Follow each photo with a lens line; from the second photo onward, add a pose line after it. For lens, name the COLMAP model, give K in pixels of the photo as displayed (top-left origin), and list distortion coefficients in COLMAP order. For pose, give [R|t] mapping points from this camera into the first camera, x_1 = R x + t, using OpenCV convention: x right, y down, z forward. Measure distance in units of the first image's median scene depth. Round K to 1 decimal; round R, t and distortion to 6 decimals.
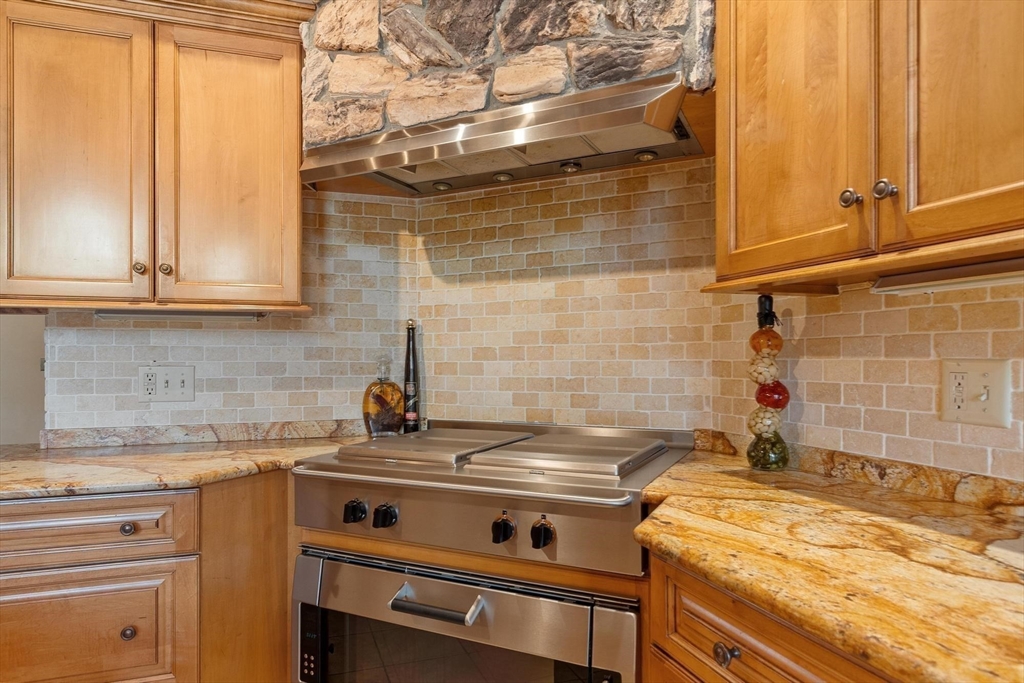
lens RADIAL K [[623.3, 0, 509.0], [0, 623.3, 348.2], [0, 0, 1]] dist [-0.000021, -0.000002]
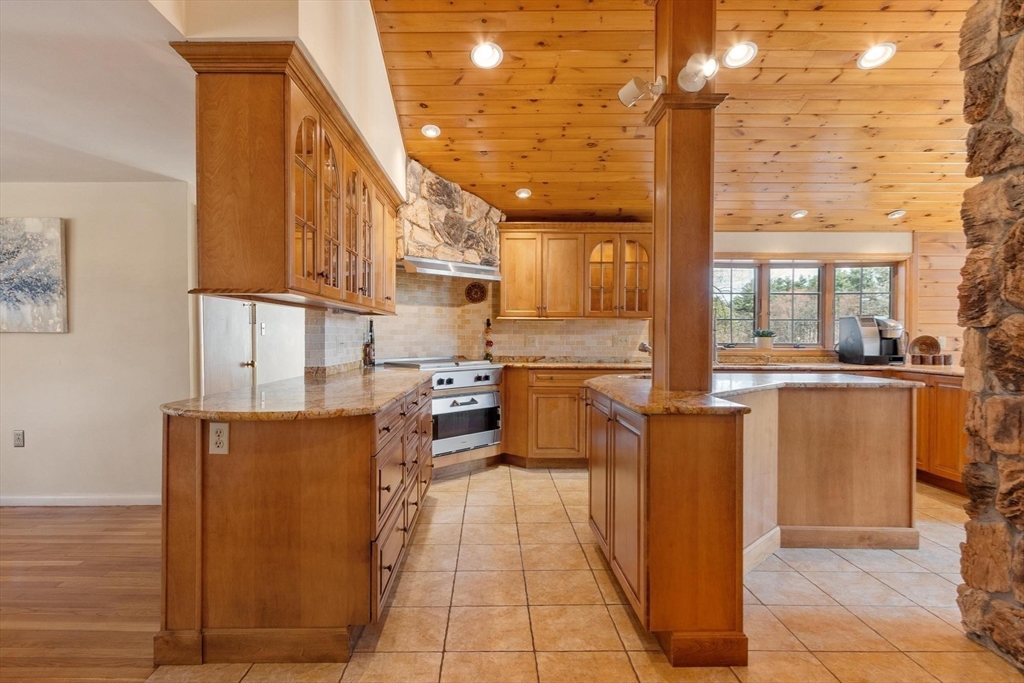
lens RADIAL K [[535.3, 0, 507.7], [0, 535.3, 344.6], [0, 0, 1]] dist [-0.015439, 0.000275]
pose [[0.305056, -0.010910, 0.952272, -2.257133], [-0.017728, 0.999696, 0.017133, 0.015687], [-0.952169, -0.022108, 0.304770, -0.138191]]
